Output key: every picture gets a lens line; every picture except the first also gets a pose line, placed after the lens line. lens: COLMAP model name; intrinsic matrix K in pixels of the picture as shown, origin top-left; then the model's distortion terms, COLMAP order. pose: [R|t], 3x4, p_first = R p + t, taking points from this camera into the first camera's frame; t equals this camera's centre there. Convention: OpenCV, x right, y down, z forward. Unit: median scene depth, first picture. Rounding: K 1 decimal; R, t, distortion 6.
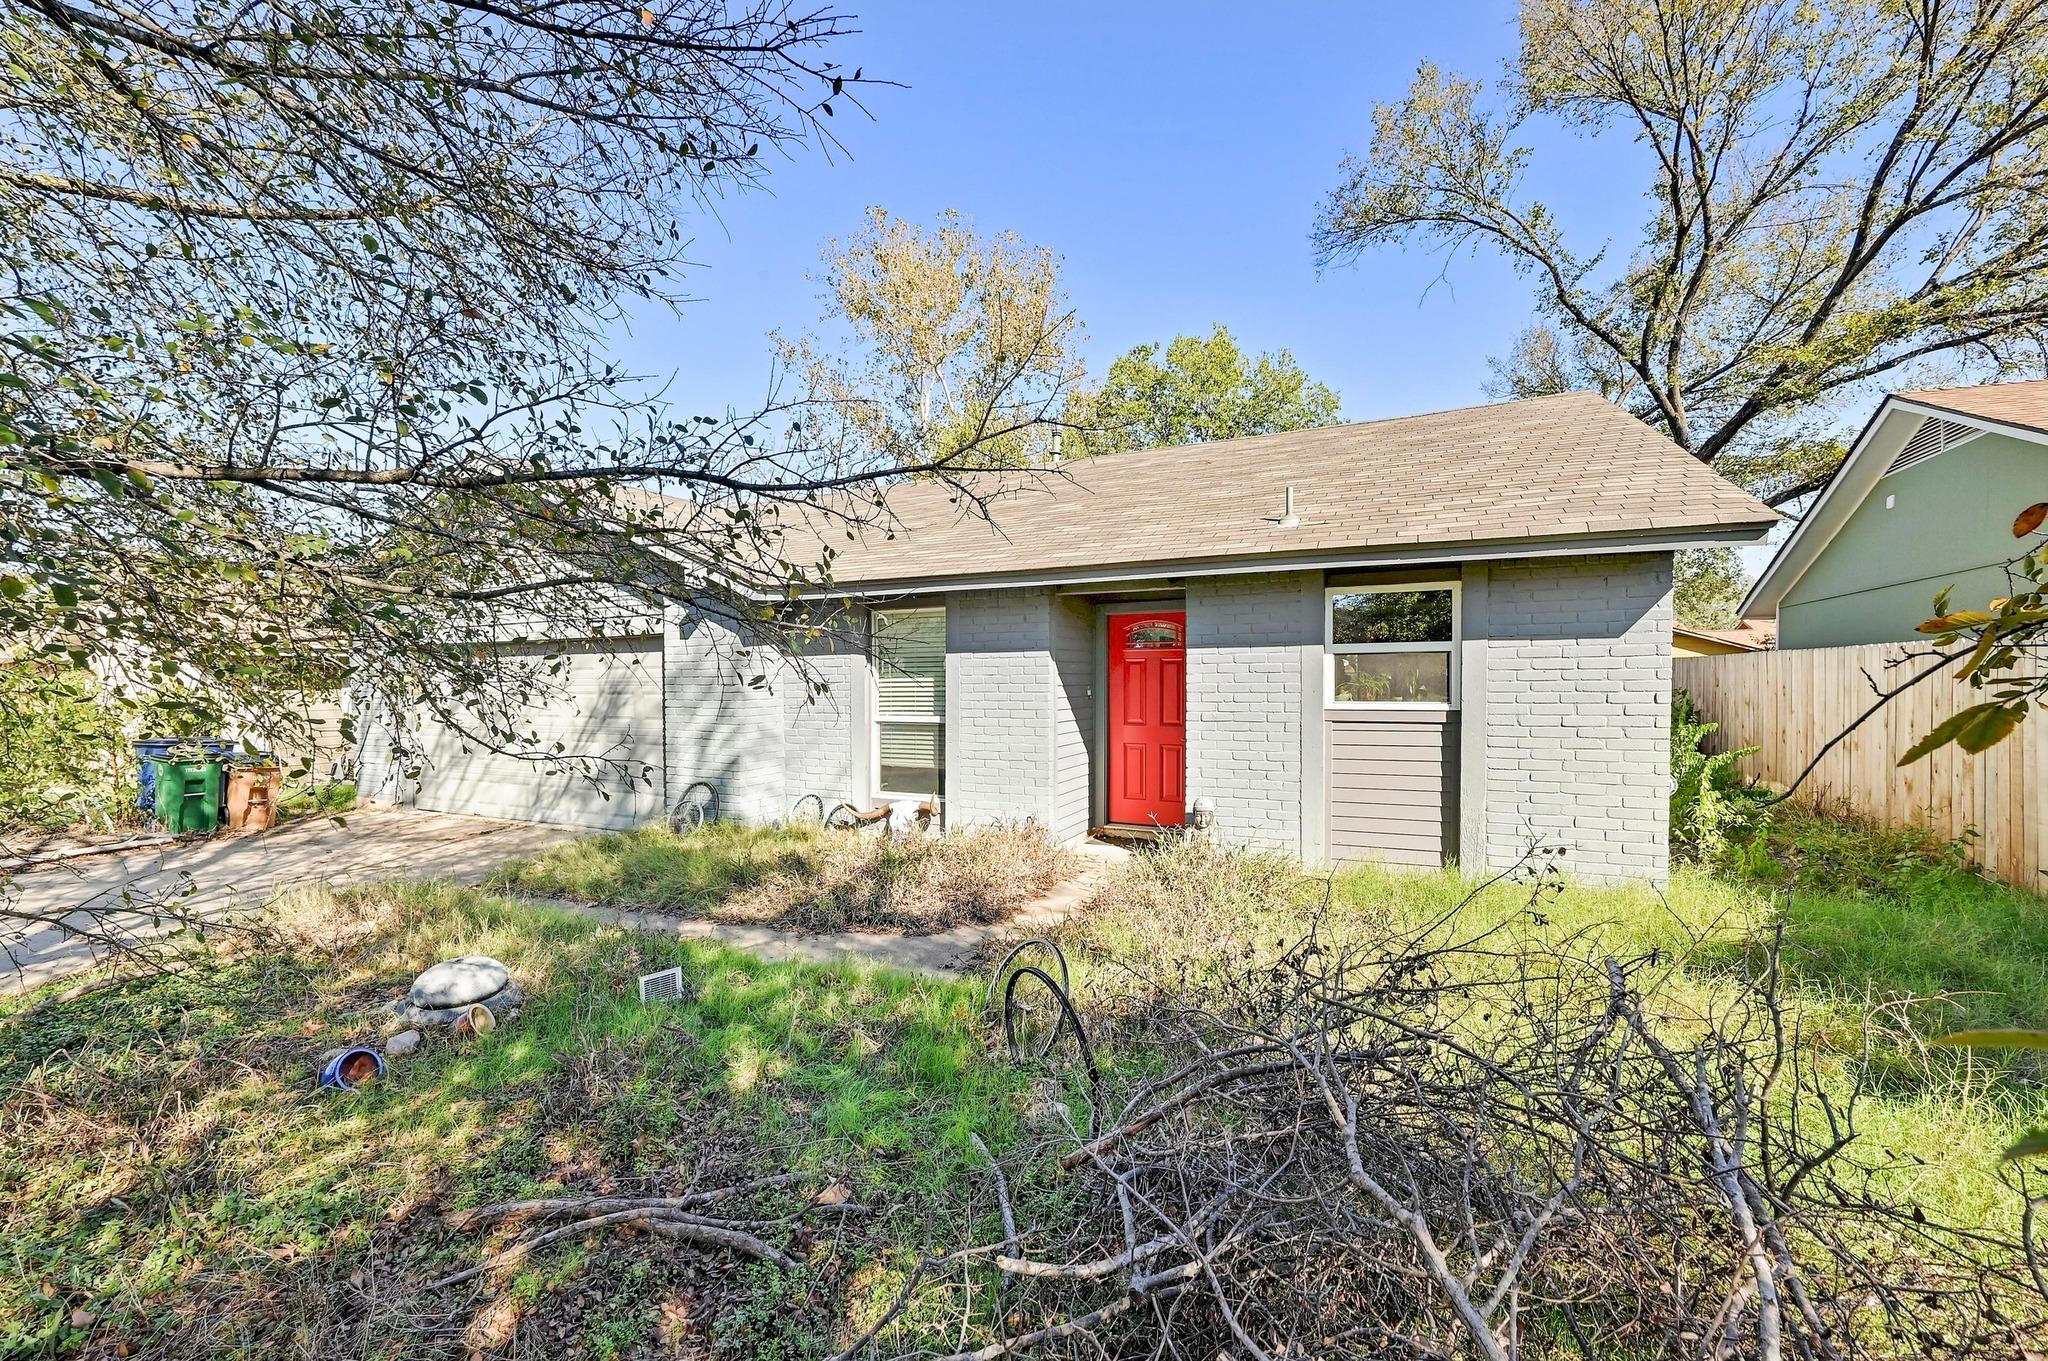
lens RADIAL K [[822.2, 0, 1024.0], [0, 822.2, 680.5], [0, 0, 1]] dist [-0.000114, 0.000022]
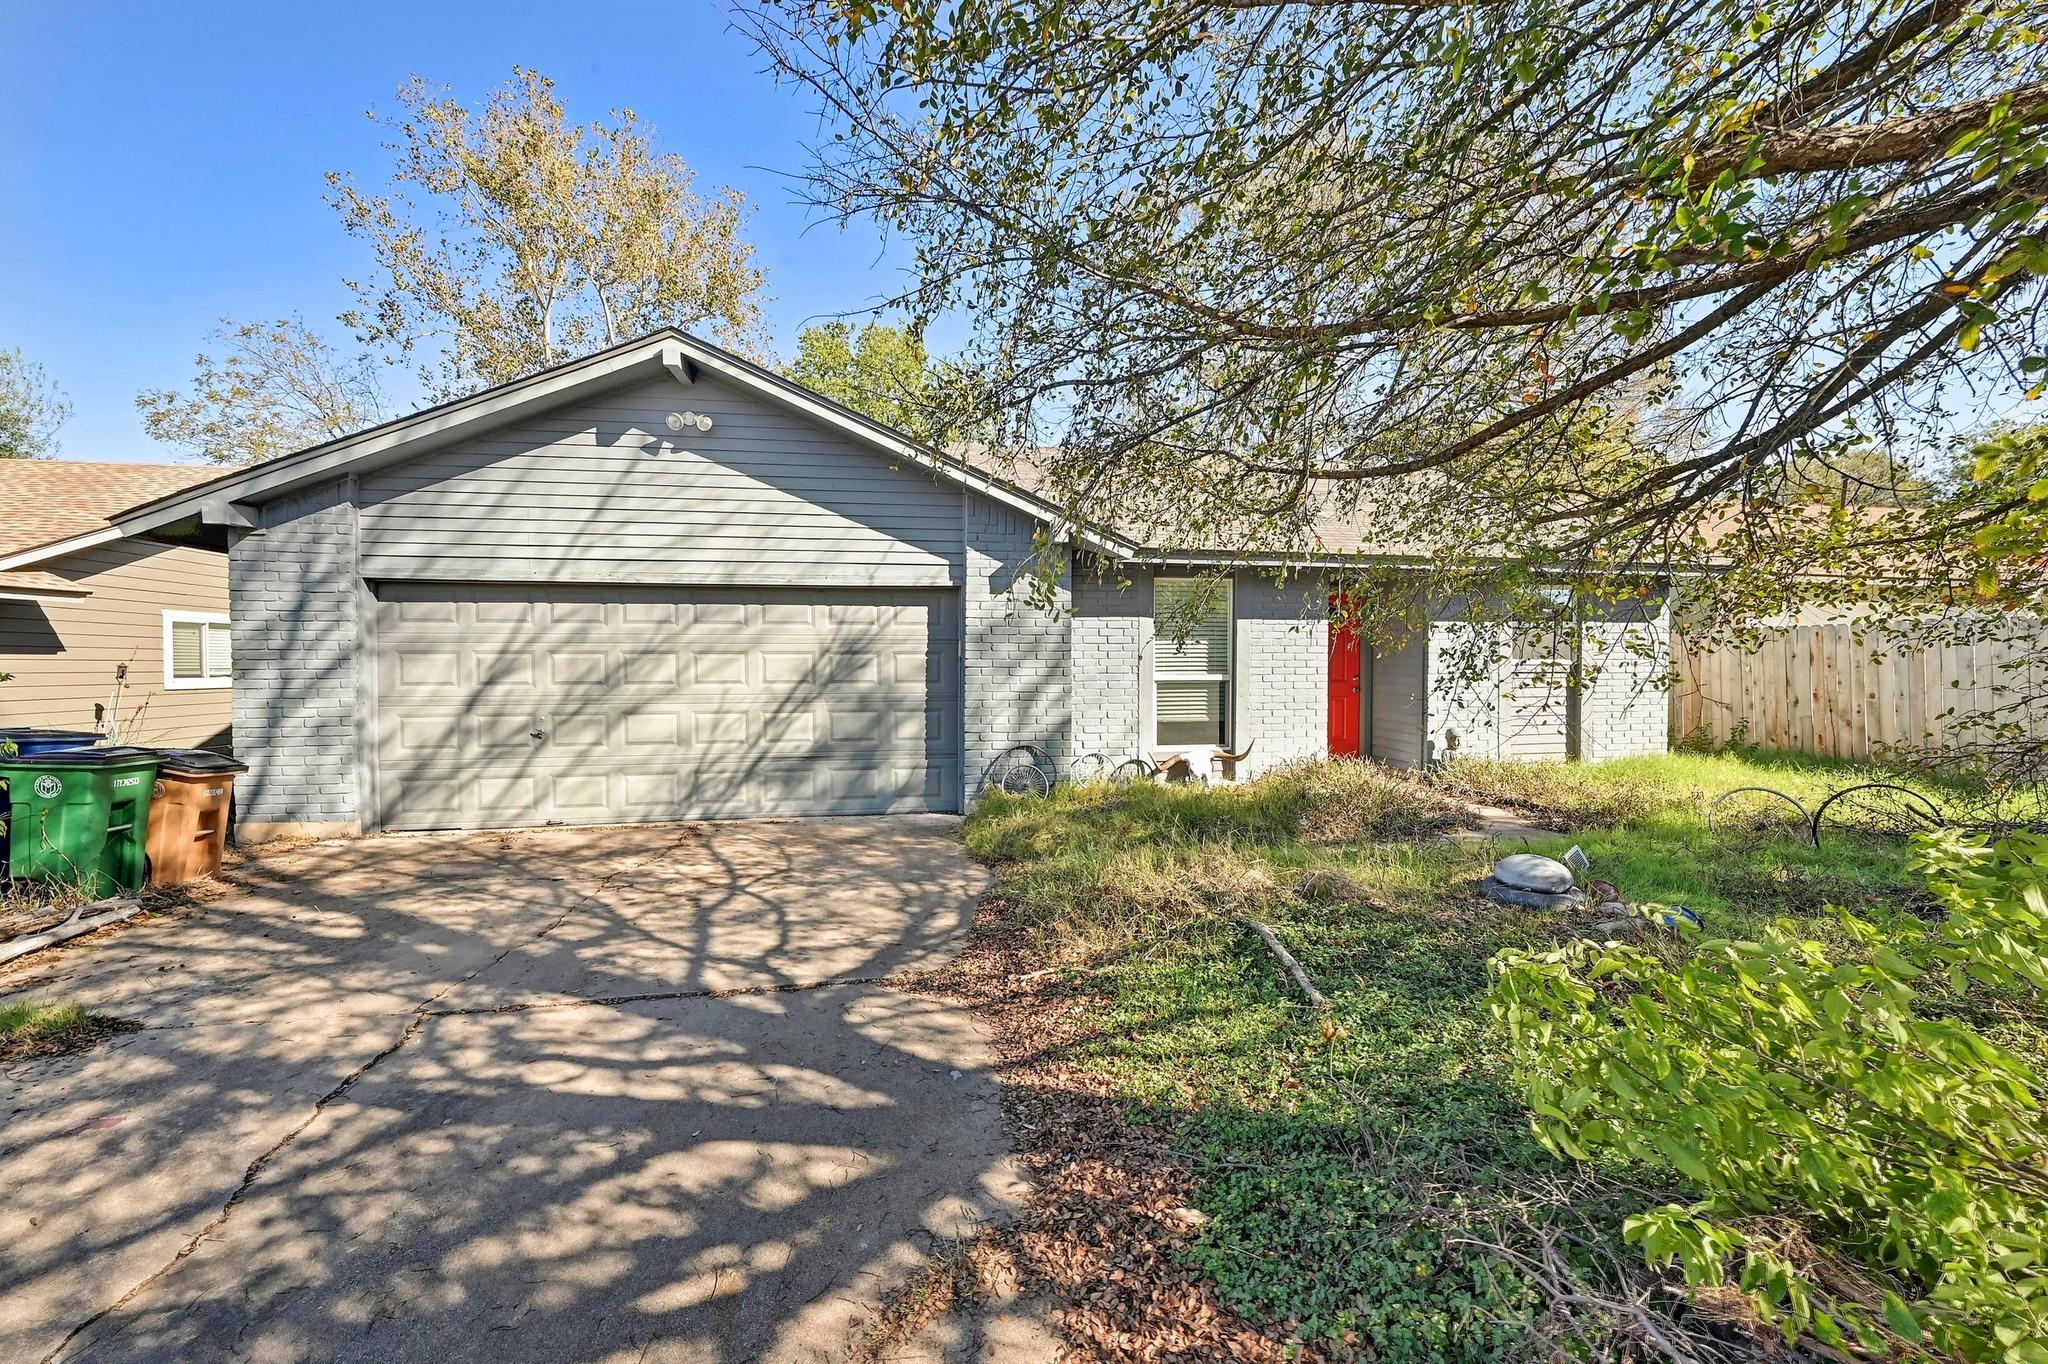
lens RADIAL K [[822.2, 0, 1024.0], [0, 822.2, 682.0], [0, 0, 1]] dist [-0.000114, 0.000022]
pose [[0.795643, -0.003101, 0.605757, -0.998686], [-0.004199, 0.999935, 0.010635, 0.041534], [-0.605751, -0.011005, 0.795578, 0.251386]]
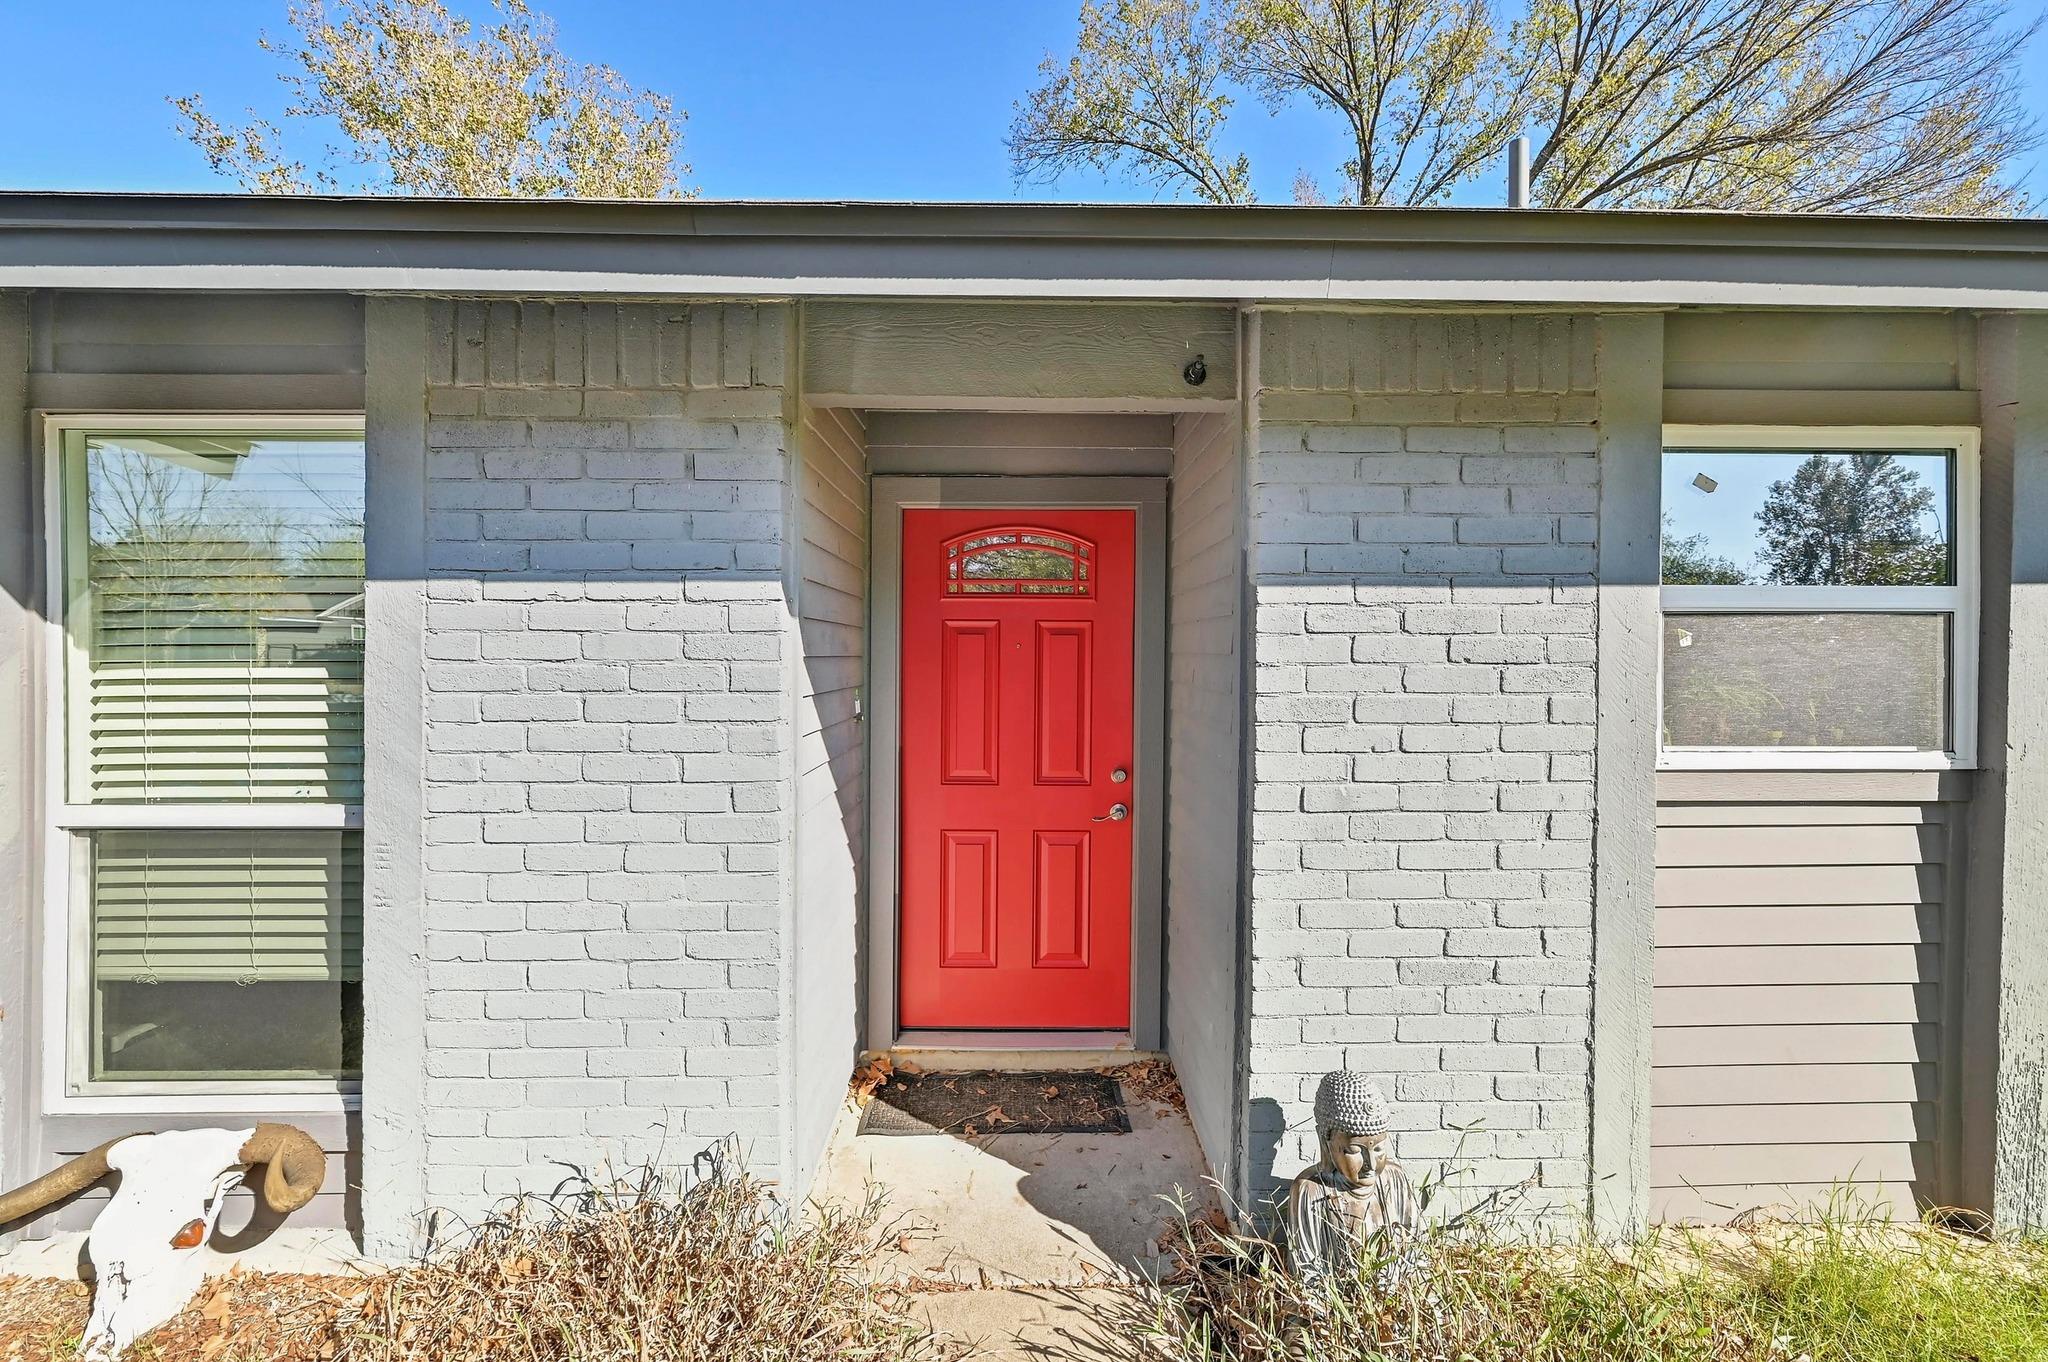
lens RADIAL K [[799.5, 0, 1026.0], [0, 799.5, 656.9], [0, 0, 1]] dist [0.001147, 0.000200]
pose [[0.891263, 0.007143, 0.453430, -0.019614], [-0.008664, 0.999962, 0.001278, -0.009218], [-0.453403, -0.005067, 0.891291, 0.633509]]
